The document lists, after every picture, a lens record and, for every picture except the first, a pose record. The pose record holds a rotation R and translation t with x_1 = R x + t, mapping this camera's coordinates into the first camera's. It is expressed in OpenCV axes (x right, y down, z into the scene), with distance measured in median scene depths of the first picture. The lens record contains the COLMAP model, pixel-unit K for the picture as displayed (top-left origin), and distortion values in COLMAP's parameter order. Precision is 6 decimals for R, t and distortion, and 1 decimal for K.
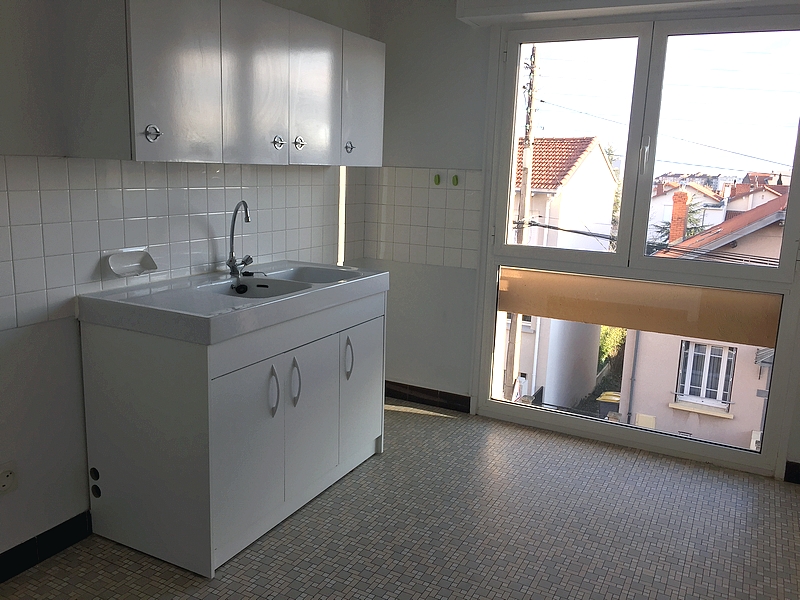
lens RADIAL K [[682.3, 0, 400.0], [0, 682.3, 300.0], [0, 0, 1]] dist [-0.001293, 0.000739]
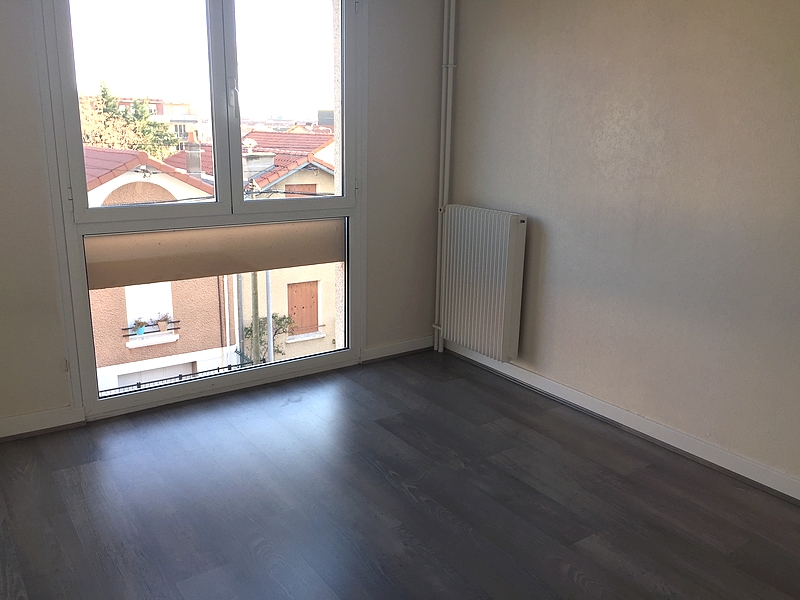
lens RADIAL K [[682.3, 0, 400.0], [0, 682.3, 300.0], [0, 0, 1]] dist [-0.001293, 0.000739]
pose [[0.467543, -0.244836, 0.849388, -0.465225], [0.173950, 0.967572, 0.183153, -0.069584], [-0.866686, 0.062119, 0.494971, 0.296605]]
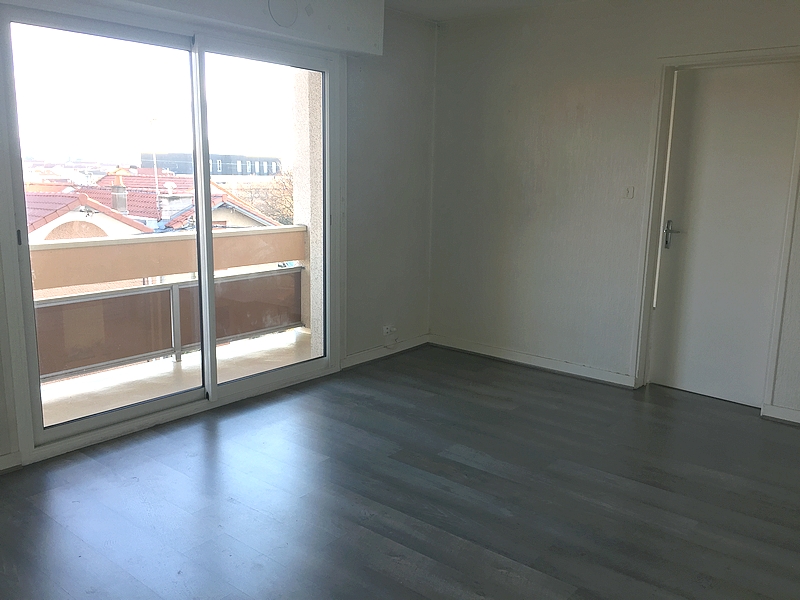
lens RADIAL K [[682.3, 0, 400.0], [0, 682.3, 300.0], [0, 0, 1]] dist [-0.001293, 0.000739]
pose [[0.222511, -0.208646, 0.952342, -0.646886], [0.180832, 0.968714, 0.169982, -0.092575], [-0.958013, 0.134391, 0.253279, 0.399844]]
